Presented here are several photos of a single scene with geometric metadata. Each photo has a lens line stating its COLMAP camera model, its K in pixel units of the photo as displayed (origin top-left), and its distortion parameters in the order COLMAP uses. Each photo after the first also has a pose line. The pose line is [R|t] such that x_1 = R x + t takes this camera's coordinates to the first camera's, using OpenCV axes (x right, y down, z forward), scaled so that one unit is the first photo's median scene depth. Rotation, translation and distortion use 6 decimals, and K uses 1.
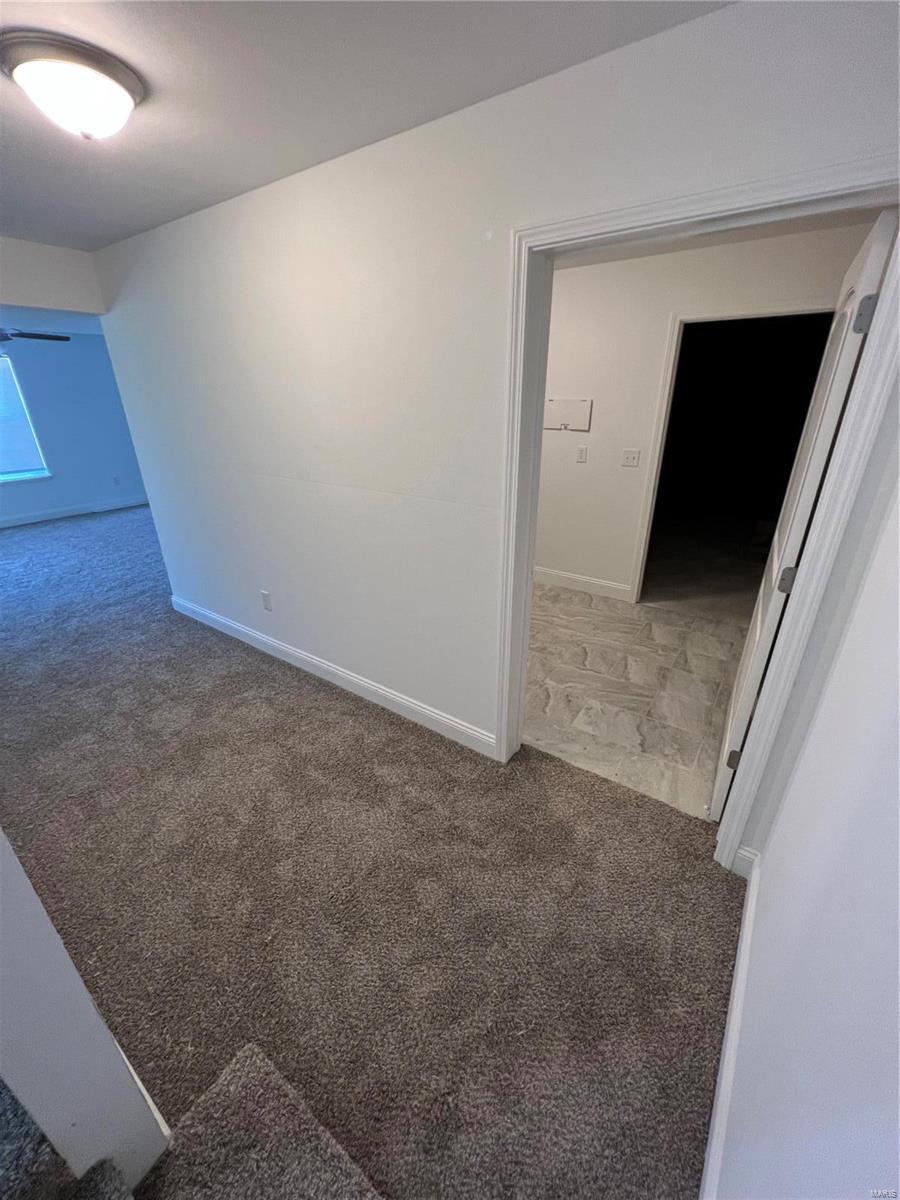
lens RADIAL K [[478.9, 0, 446.3], [0, 478.9, 600.5], [0, 0, 1]] dist [0.000835, 0.000550]
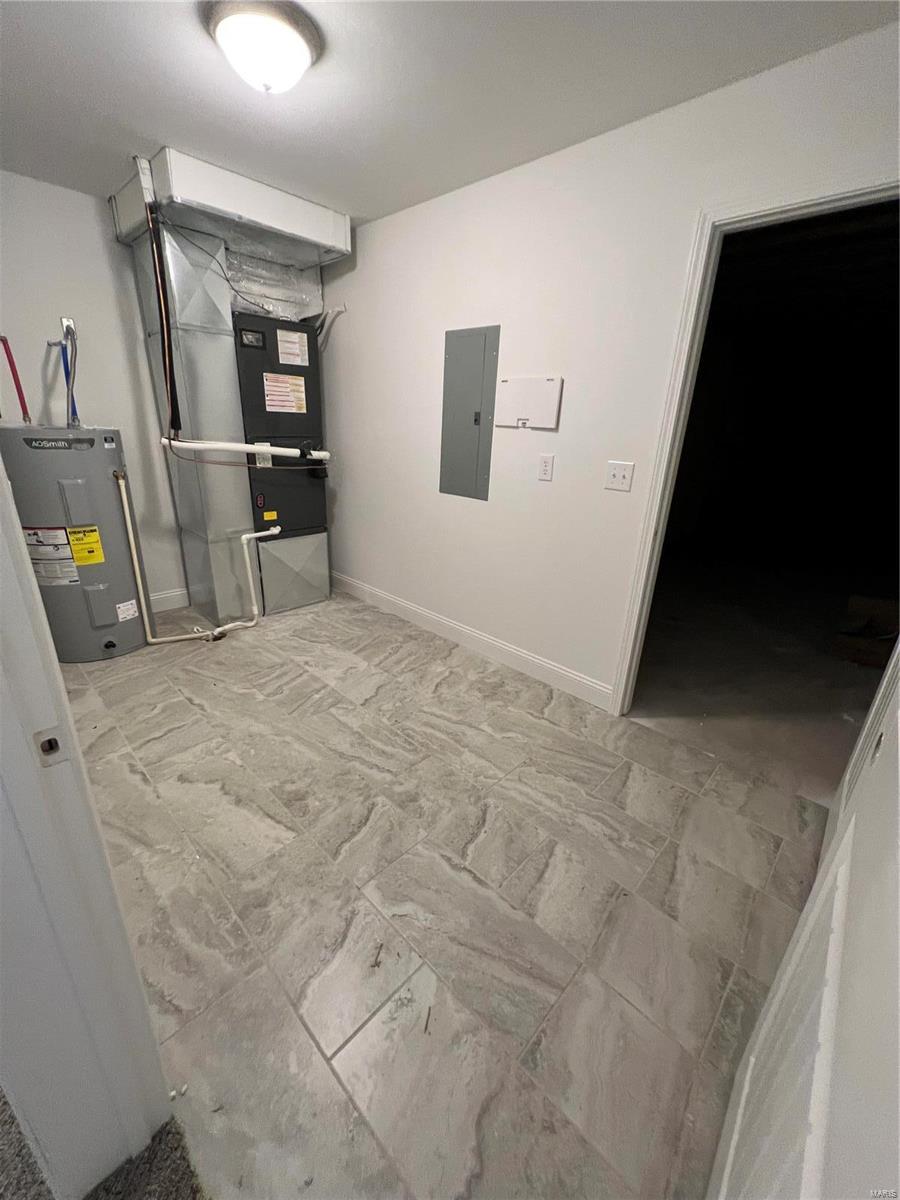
lens RADIAL K [[478.9, 0, 445.8], [0, 478.9, 602.4], [0, 0, 1]] dist [0.000835, 0.000550]
pose [[0.987141, 0.096176, -0.127686, 0.293131], [-0.103194, 0.993428, -0.049521, -0.102135], [0.122084, 0.062060, 0.990578, 0.443861]]
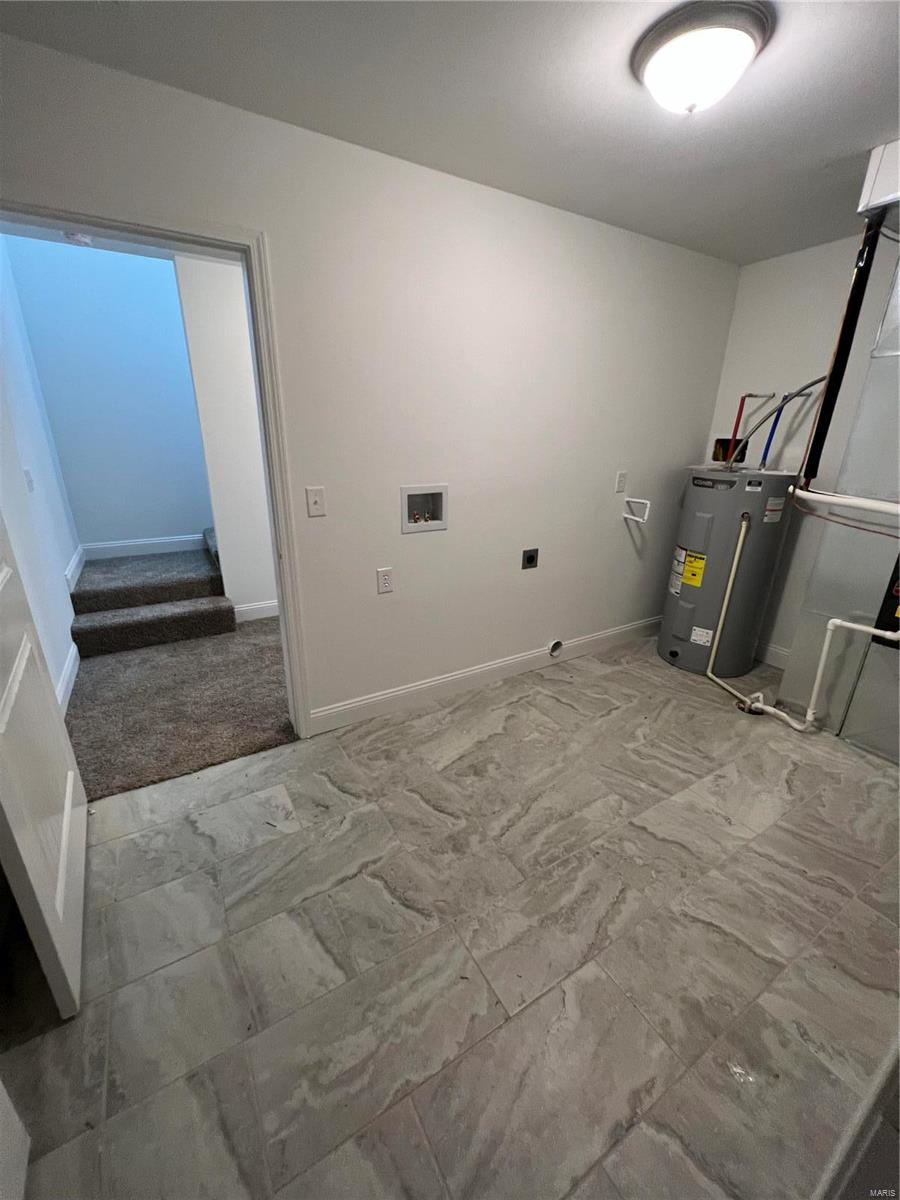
lens RADIAL K [[478.9, 0, 449.8], [0, 478.9, 600.8], [0, 0, 1]] dist [0.000835, 0.000550]
pose [[-0.395061, 0.310857, -0.864462, 0.587936], [-0.381961, 0.800231, 0.462317, -0.365989], [0.835483, 0.512834, -0.197405, 0.964781]]
